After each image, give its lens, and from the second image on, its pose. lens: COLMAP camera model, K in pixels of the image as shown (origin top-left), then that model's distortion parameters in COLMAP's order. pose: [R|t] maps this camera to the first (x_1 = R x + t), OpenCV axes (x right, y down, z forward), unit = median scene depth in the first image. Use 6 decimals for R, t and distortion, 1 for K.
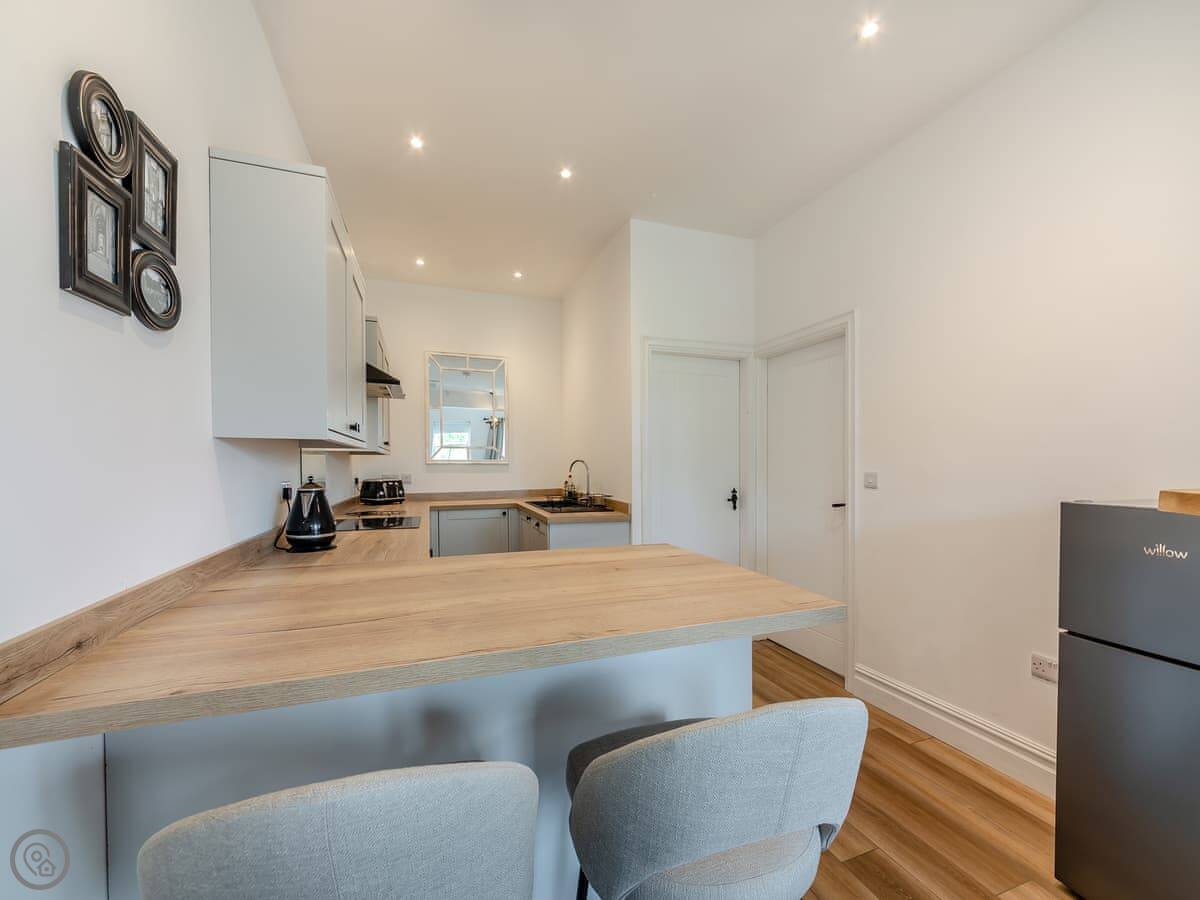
lens RADIAL K [[475.4, 0, 600.0], [0, 475.4, 450.0], [0, 0, 1]] dist [-0.000490, -0.000088]
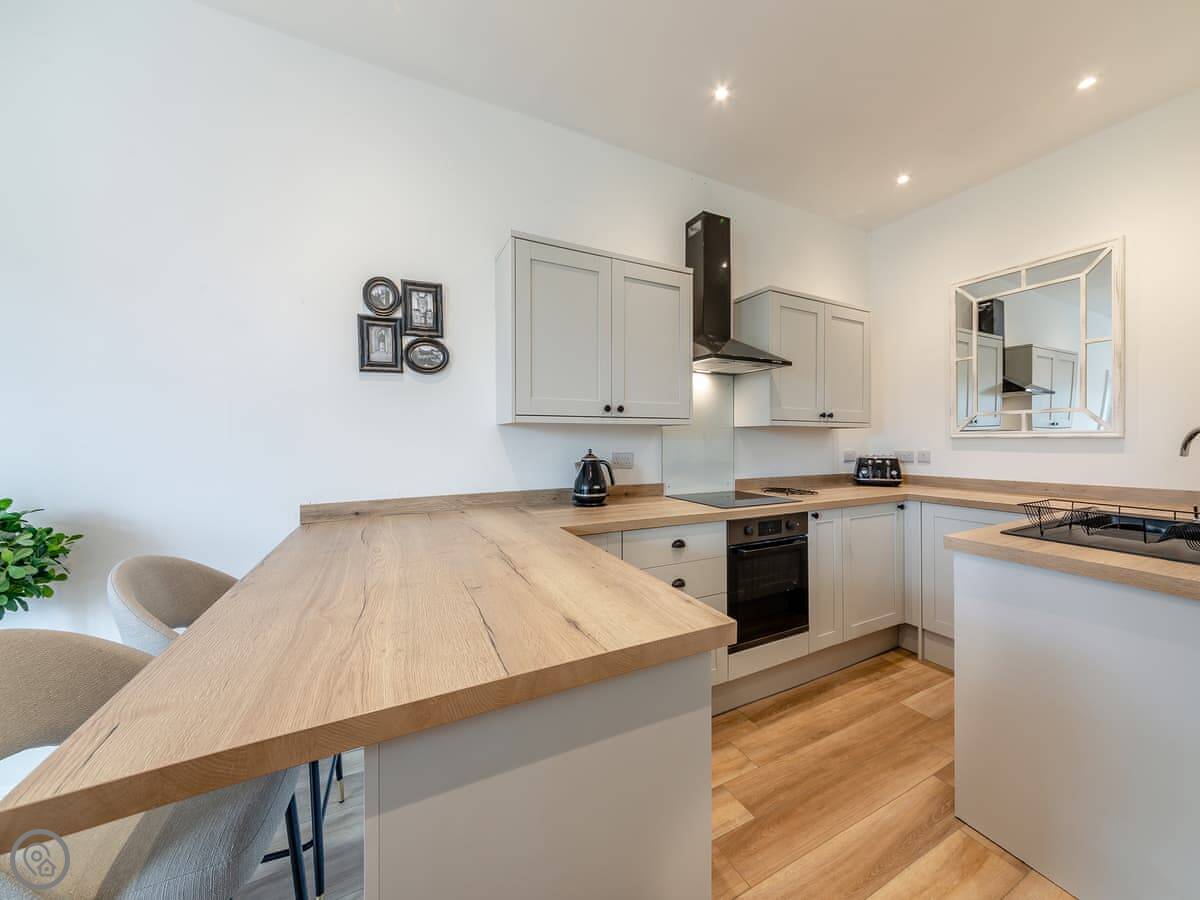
lens RADIAL K [[415.9, 0, 600.0], [0, 415.9, 446.9], [0, 0, 1]] dist [0.000358, 0.000030]
pose [[0.106519, 0.008481, -0.994274, 0.283905], [0.036745, 0.999247, 0.012461, 0.017946], [0.993631, -0.037862, 0.106127, 0.474963]]
